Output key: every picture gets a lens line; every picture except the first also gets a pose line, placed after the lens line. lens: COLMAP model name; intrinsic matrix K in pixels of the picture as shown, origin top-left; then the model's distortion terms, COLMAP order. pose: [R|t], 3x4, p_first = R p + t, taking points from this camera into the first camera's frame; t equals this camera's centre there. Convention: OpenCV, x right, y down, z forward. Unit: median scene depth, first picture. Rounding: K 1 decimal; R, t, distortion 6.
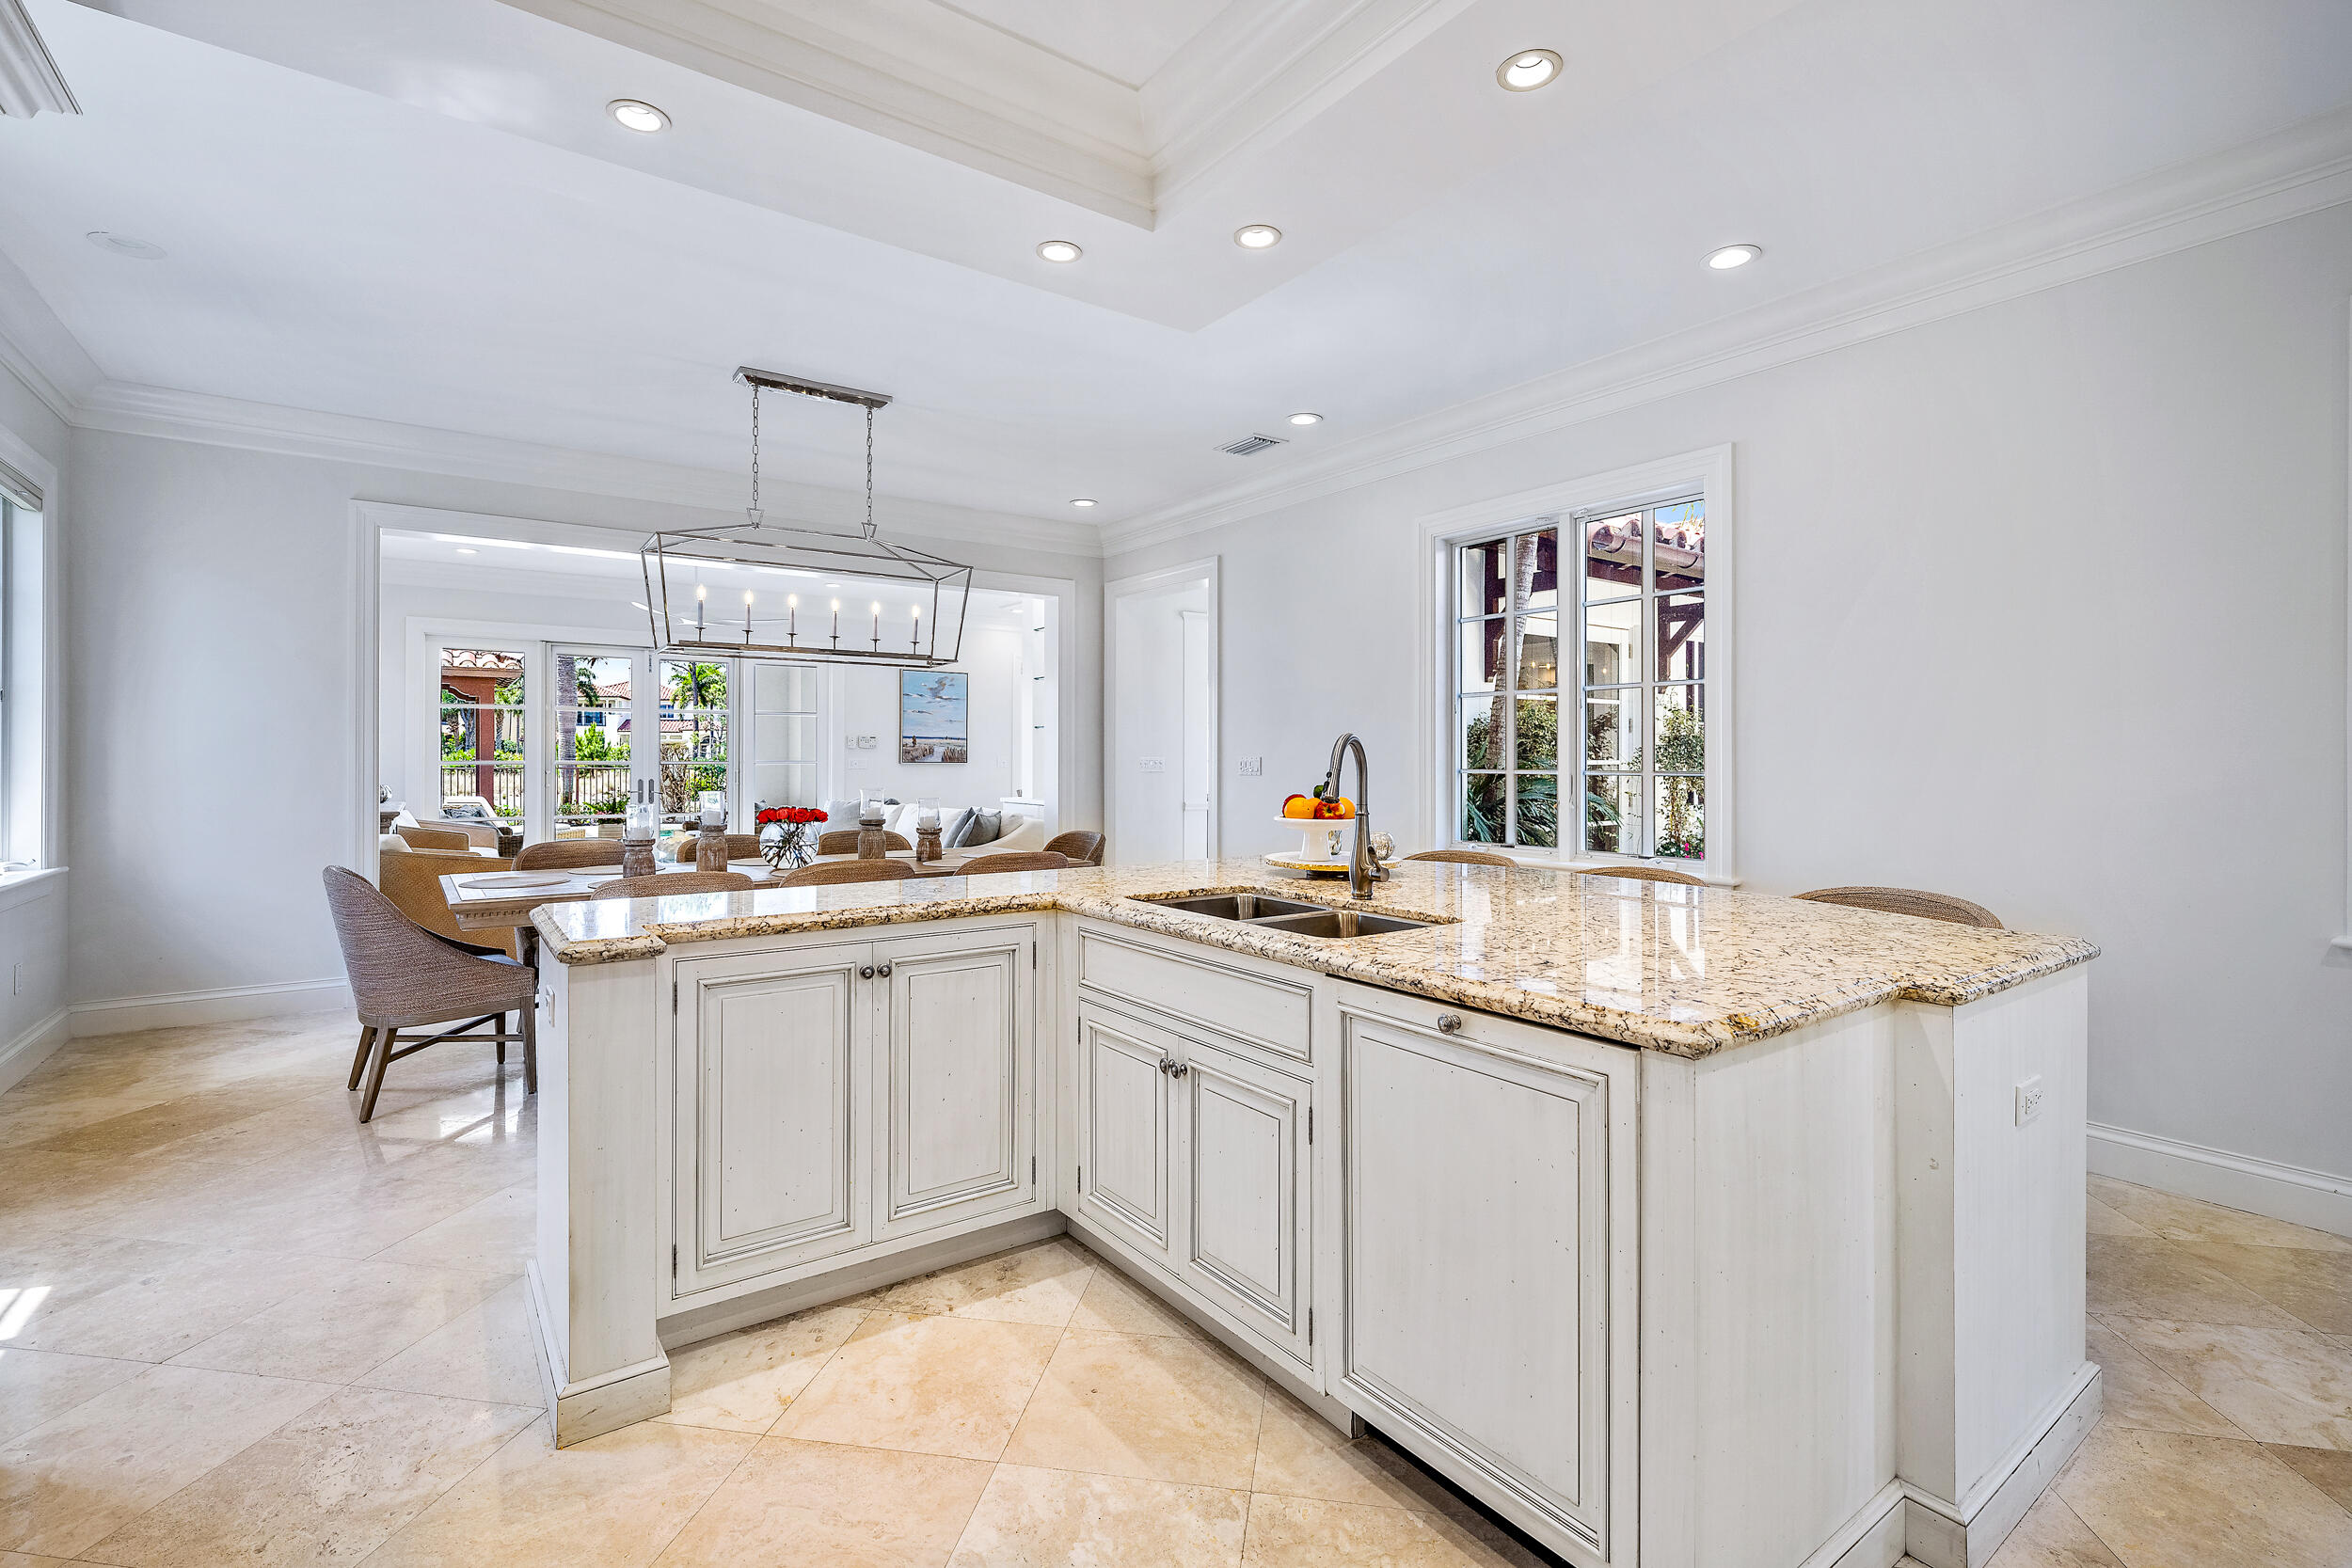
lens RADIAL K [[1061.6, 0, 1175.7], [0, 1061.6, 773.7], [0, 0, 1]] dist [-0.000938, 0.000328]
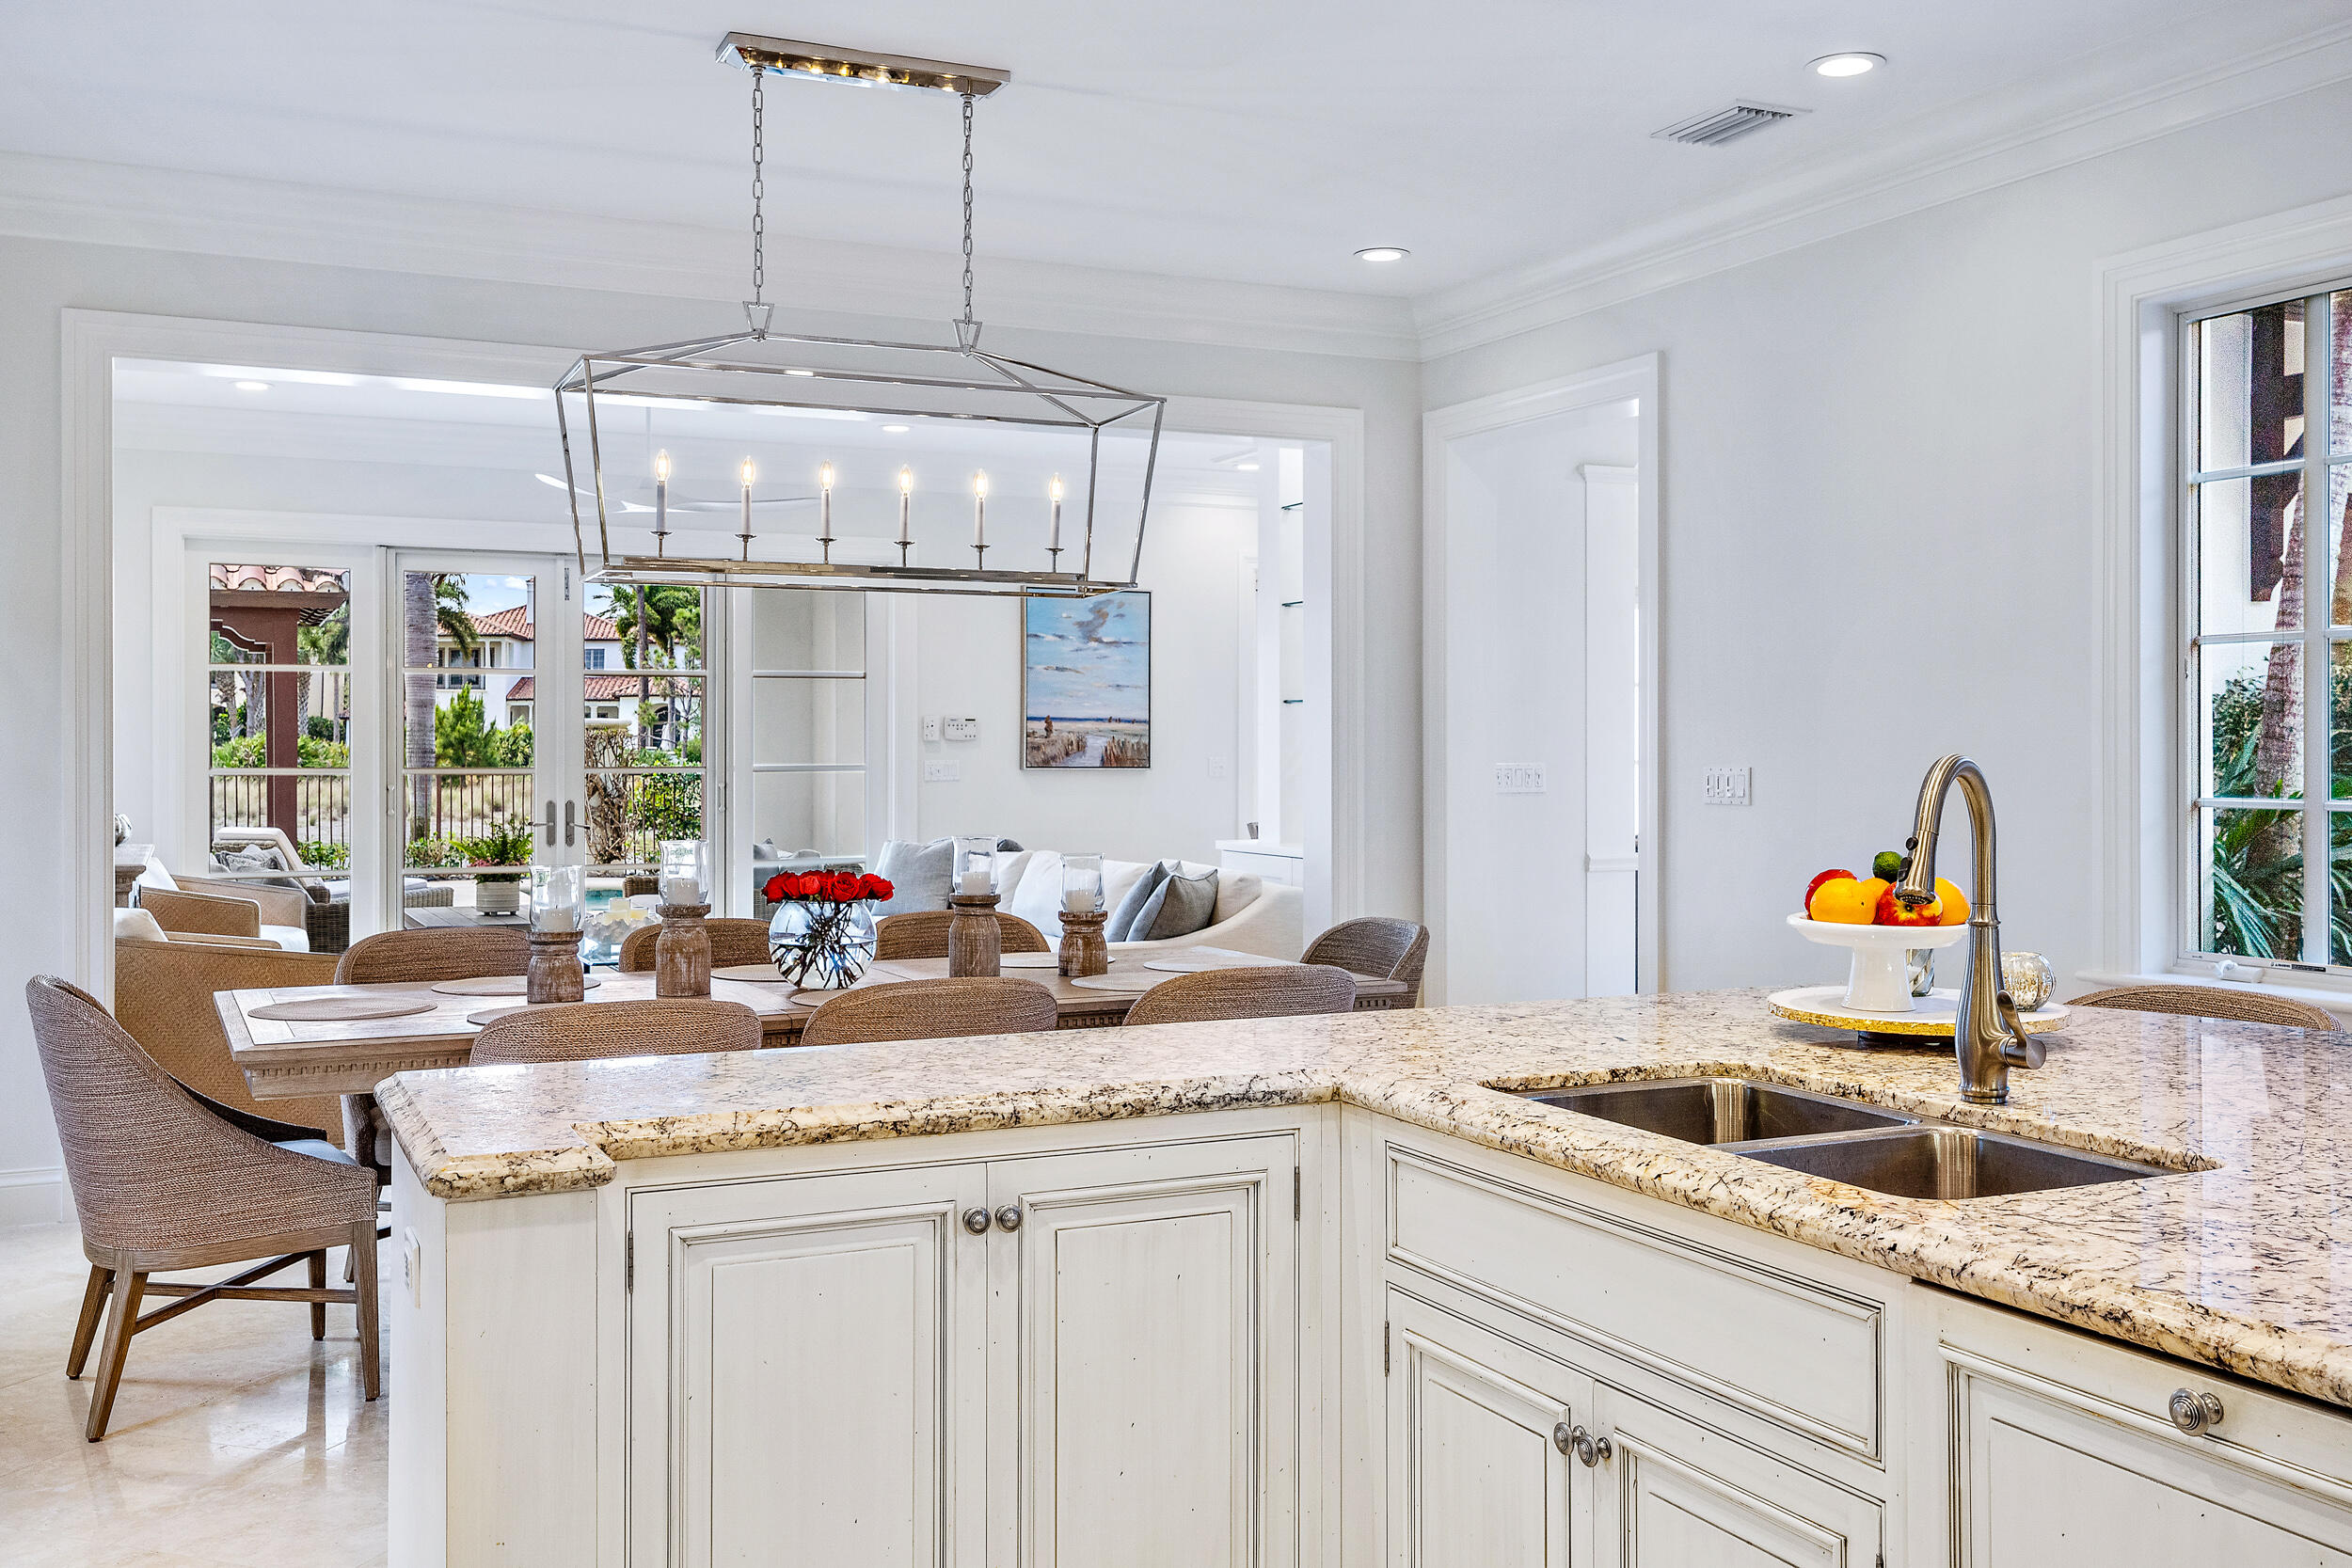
lens RADIAL K [[2127.9, 0, 1176.0], [0, 2127.9, 784.0], [0, 0, 1]] dist [0.017902, 0.005584]
pose [[0.983905, -0.001288, -0.178686, -0.004834], [0.001962, 0.999992, 0.003597, -0.014649], [0.178680, -0.003890, 0.983900, -0.001218]]
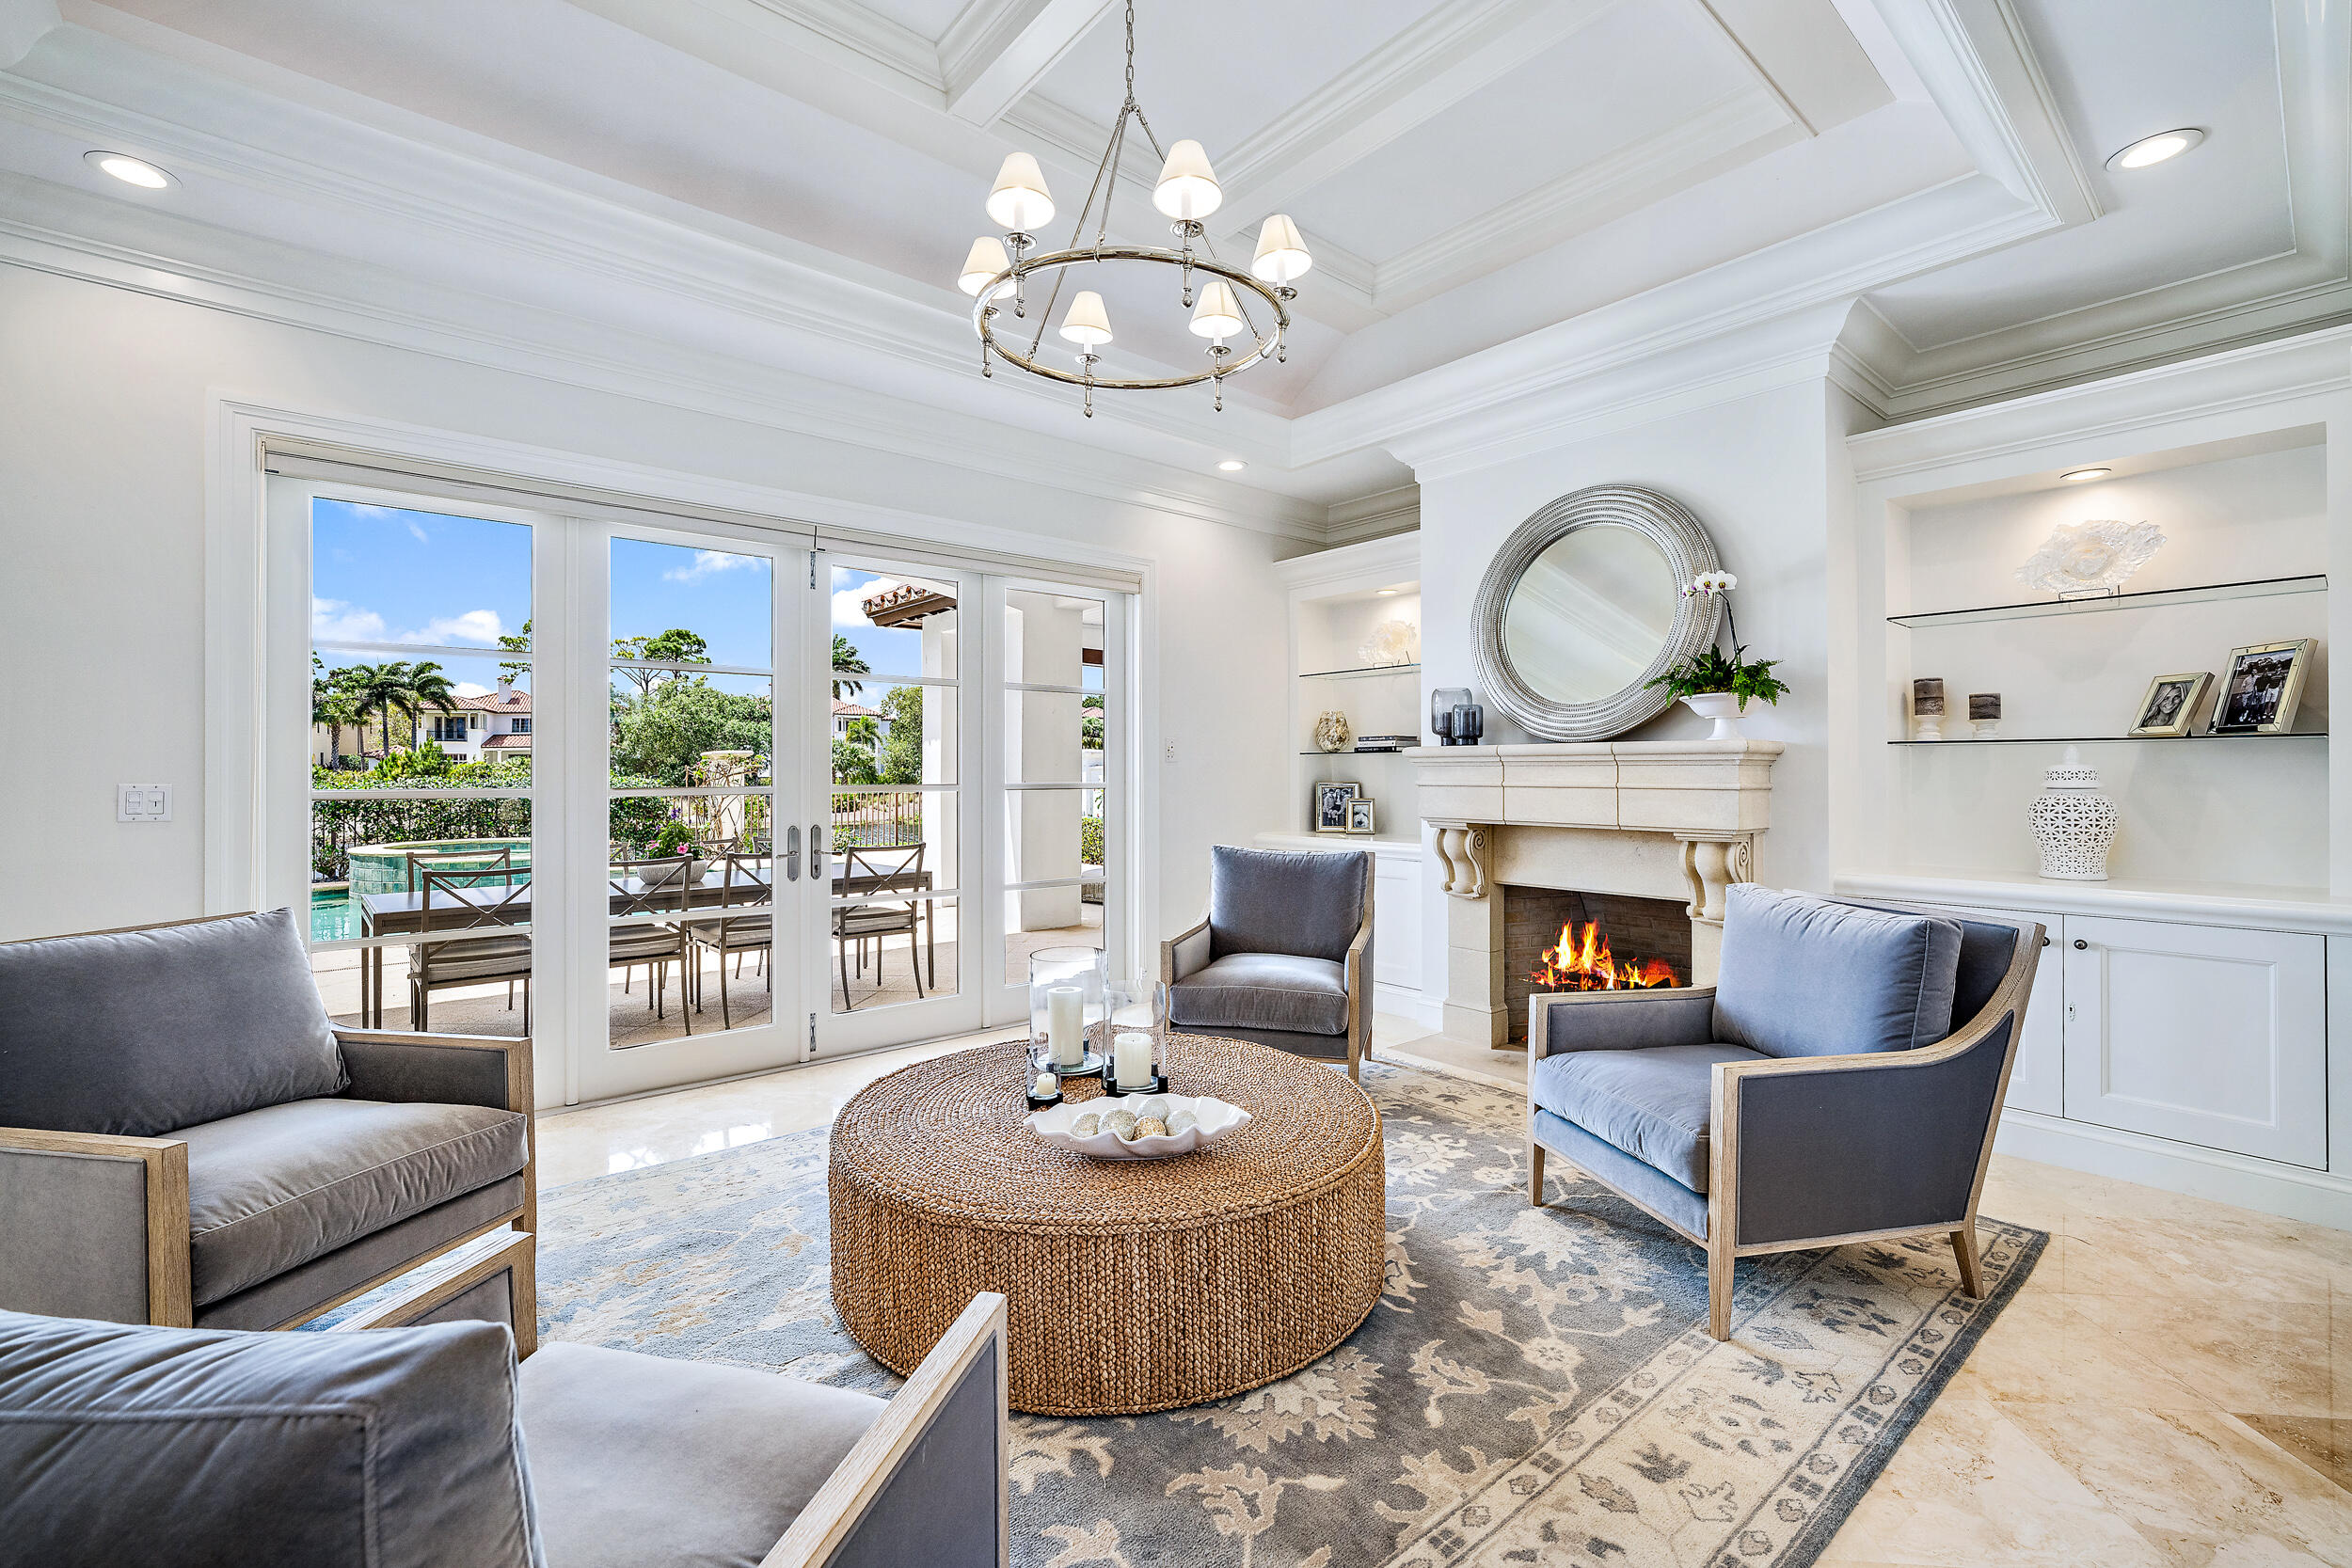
lens RADIAL K [[1019.6, 0, 1153.6], [0, 1019.6, 781.3], [0, 0, 1]] dist [-0.001424, -0.000206]
pose [[0.998138, -0.003269, 0.060902, 0.167649], [0.003736, 0.999964, -0.007555, -0.028630], [-0.060875, 0.007768, 0.998115, 1.800955]]
